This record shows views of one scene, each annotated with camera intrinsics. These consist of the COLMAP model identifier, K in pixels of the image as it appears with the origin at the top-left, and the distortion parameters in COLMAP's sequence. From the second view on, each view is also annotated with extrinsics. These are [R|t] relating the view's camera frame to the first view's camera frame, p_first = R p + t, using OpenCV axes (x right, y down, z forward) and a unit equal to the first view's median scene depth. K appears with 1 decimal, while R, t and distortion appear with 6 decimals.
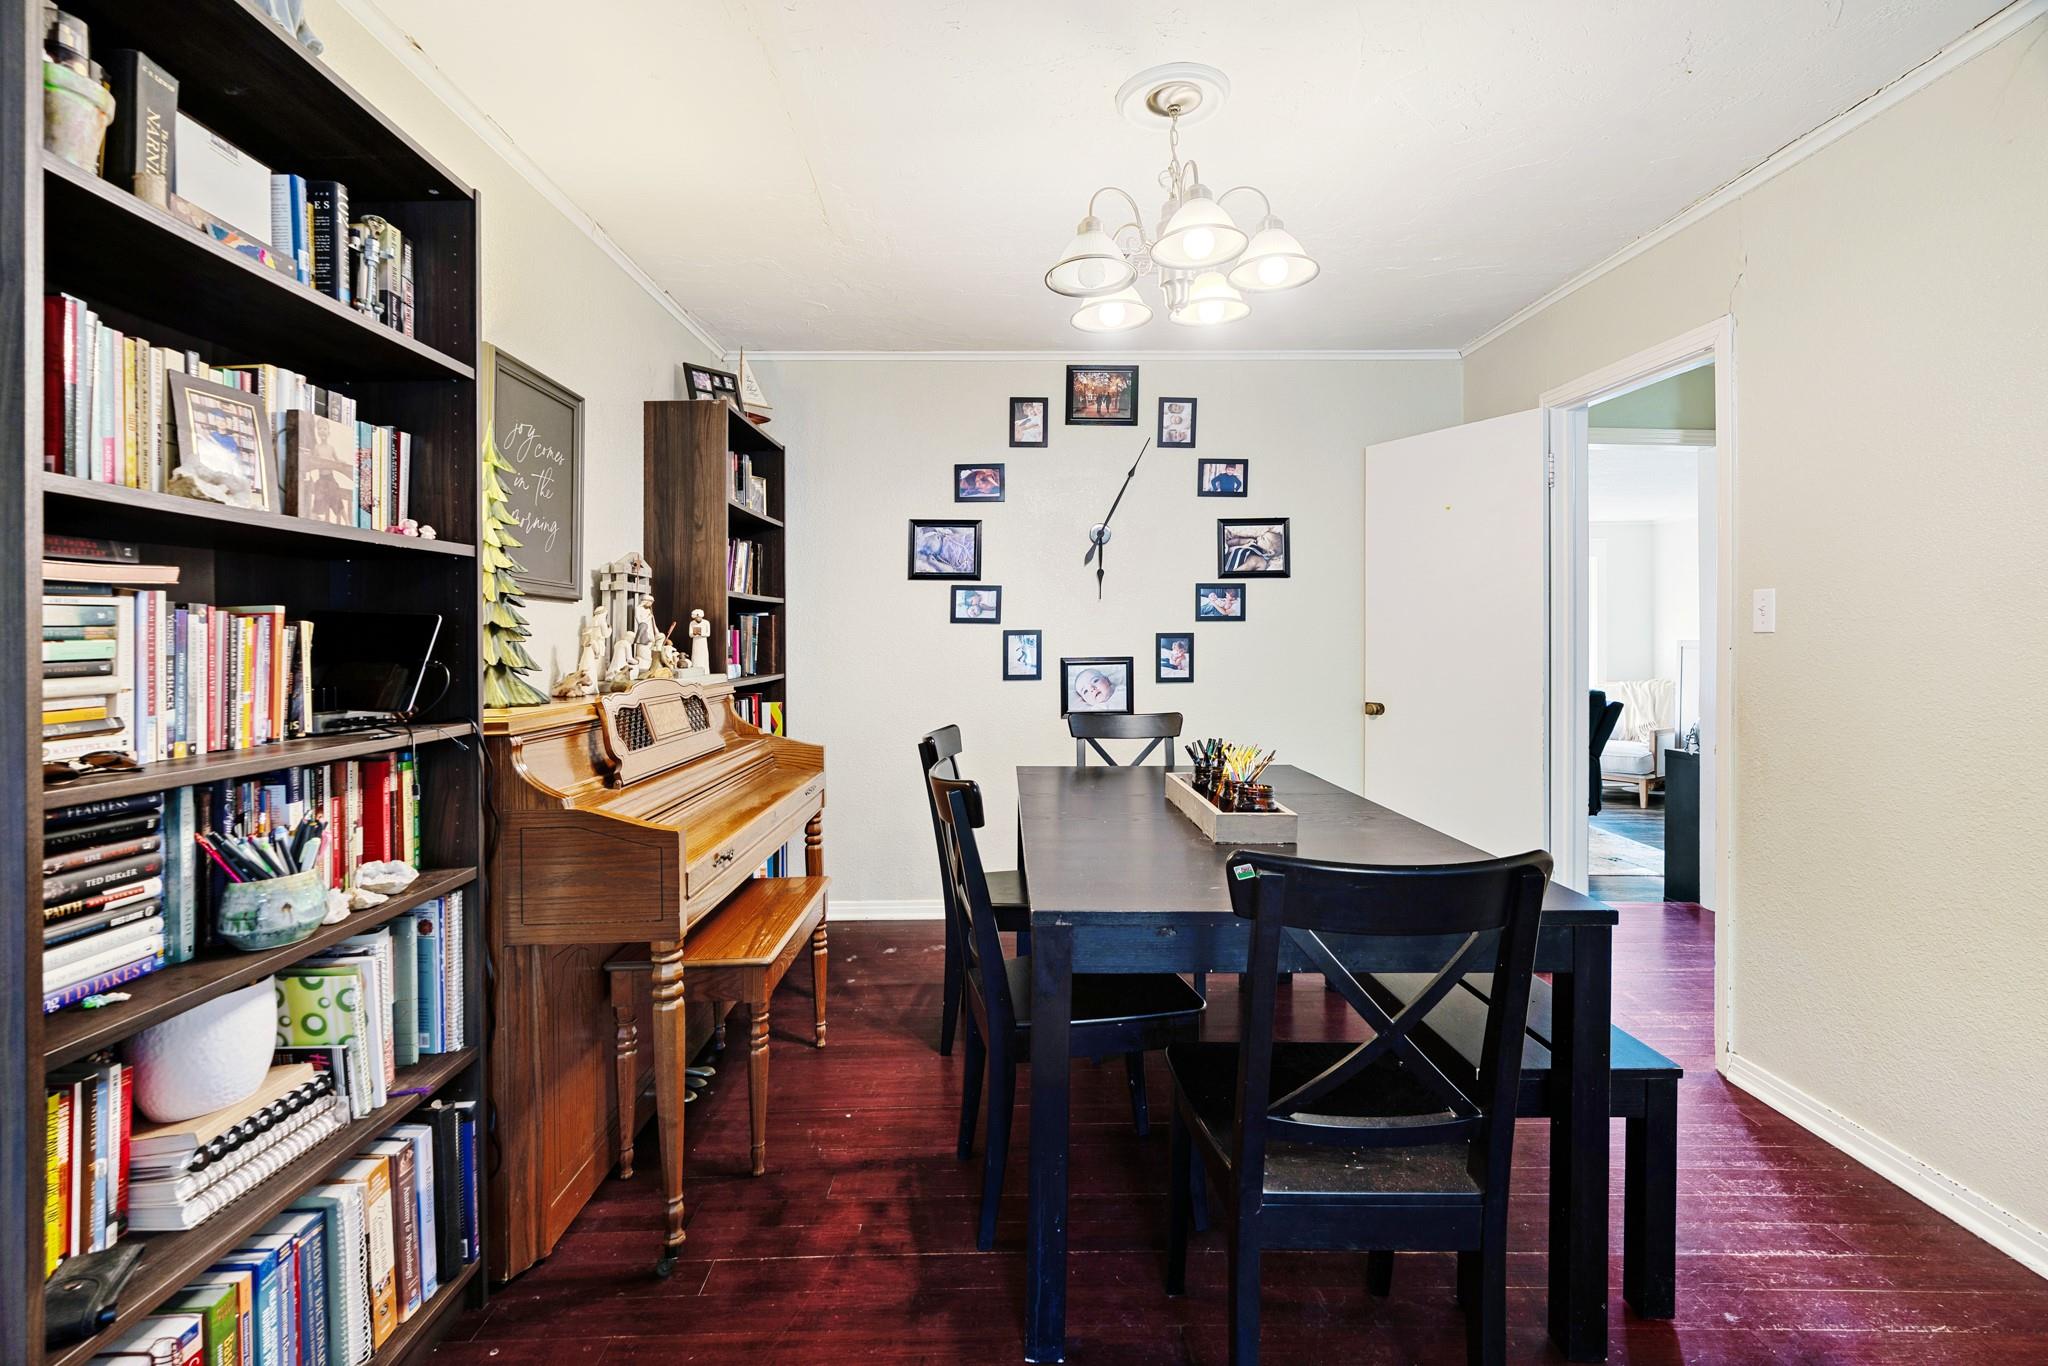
lens RADIAL K [[898.6, 0, 1024.0], [0, 898.6, 683.0], [0, 0, 1]] dist [-0.054052, 0.000171]
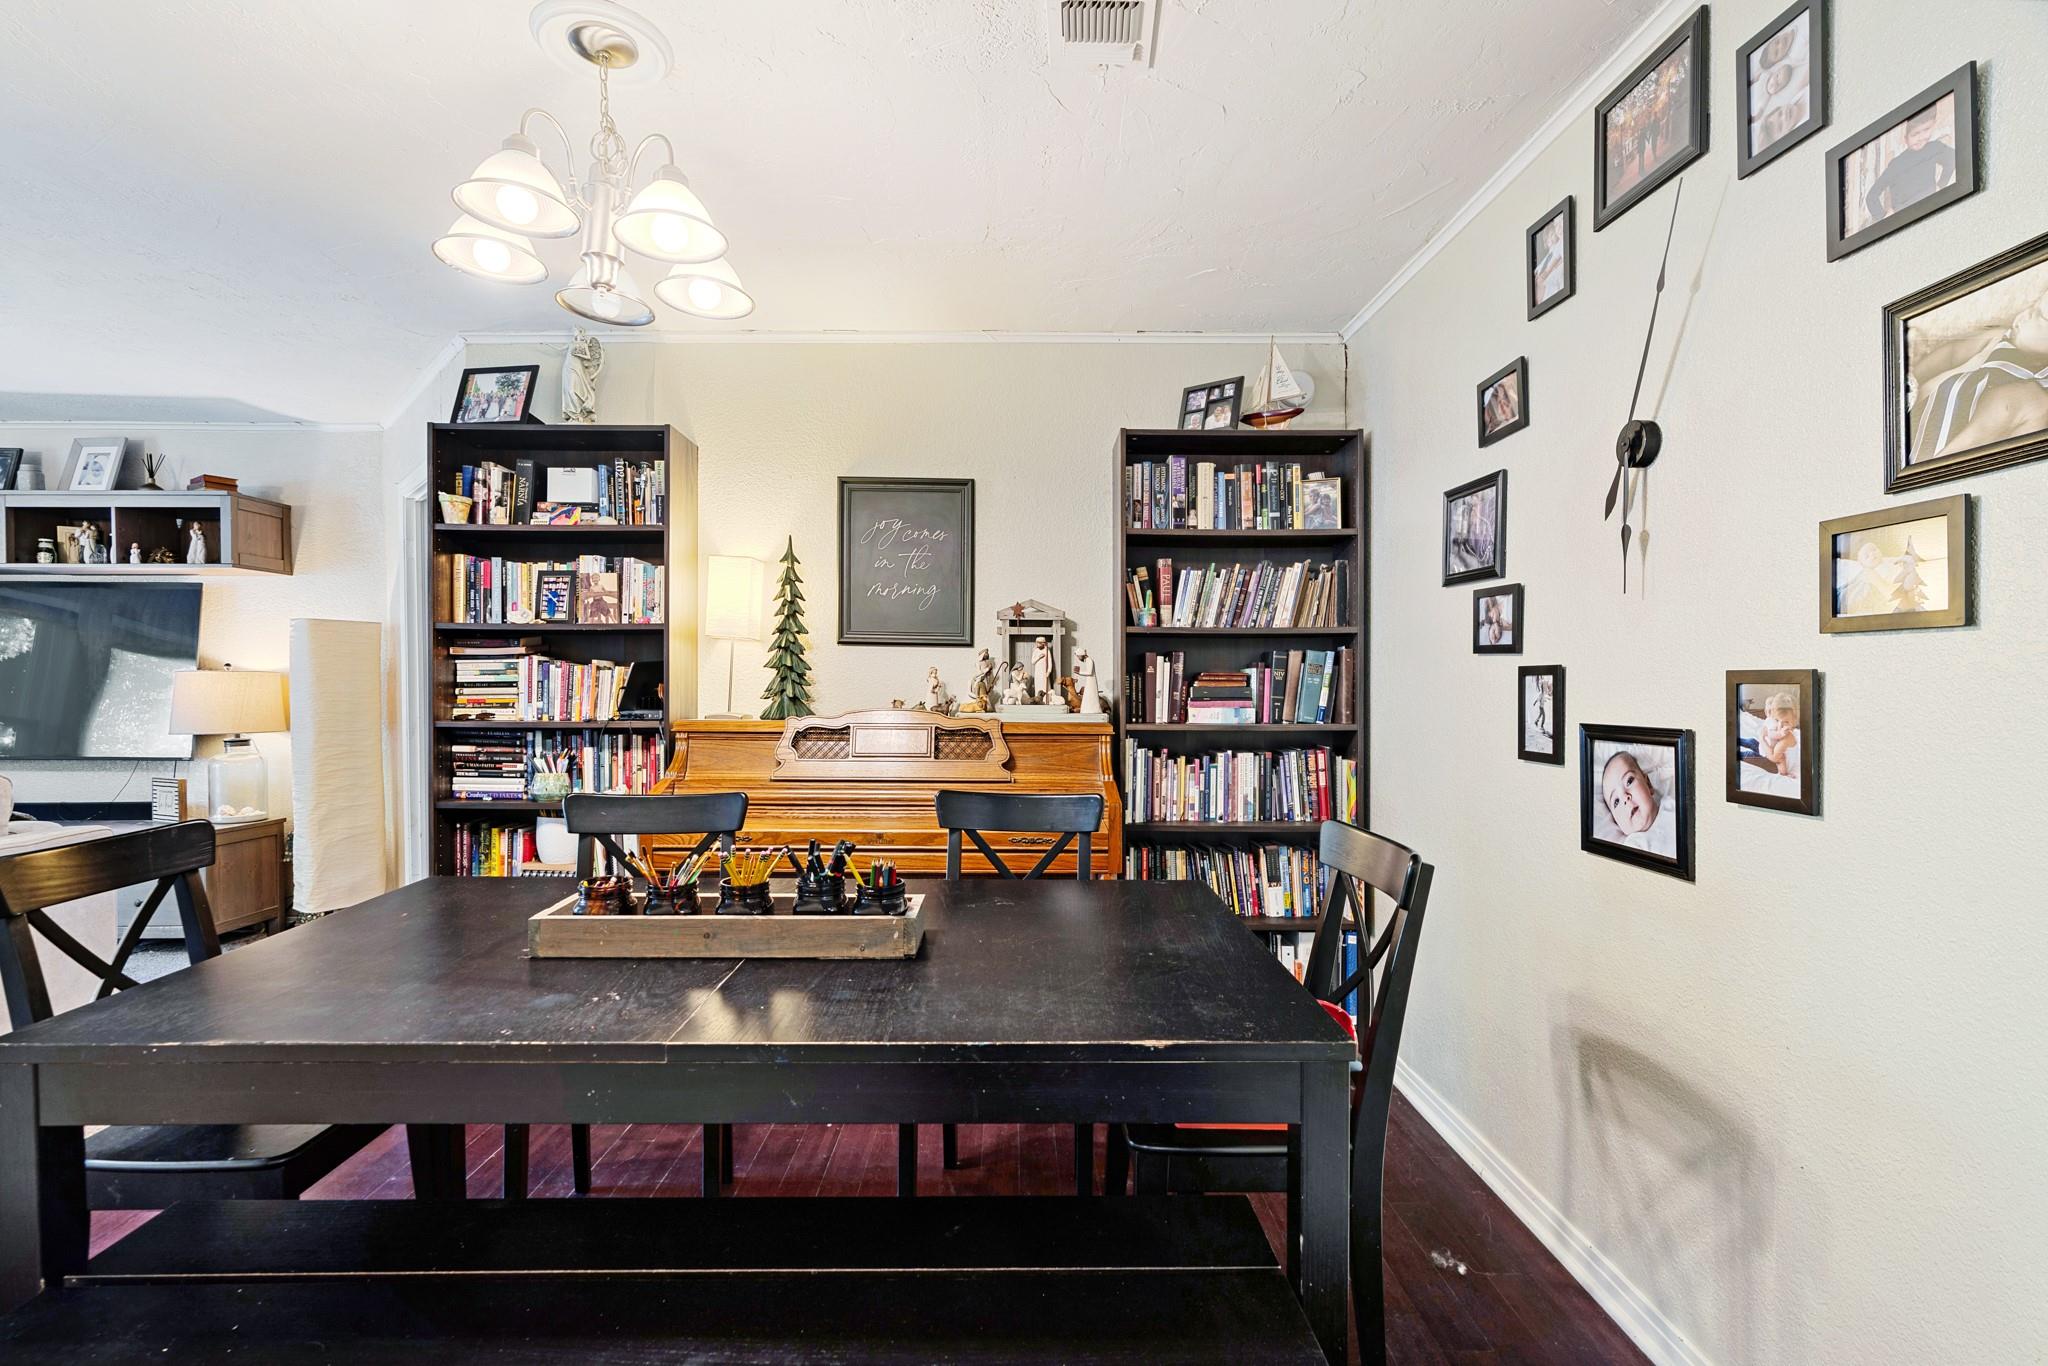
lens RADIAL K [[941.1, 0, 1024.0], [0, 941.1, 683.0], [0, 0, 1]] dist [-0.049127, 0.000955]
pose [[0.010690, 0.009605, -0.999897, 0.528141], [-0.054524, 0.998472, 0.009008, -0.037686], [0.998455, 0.054422, 0.011197, 0.703000]]
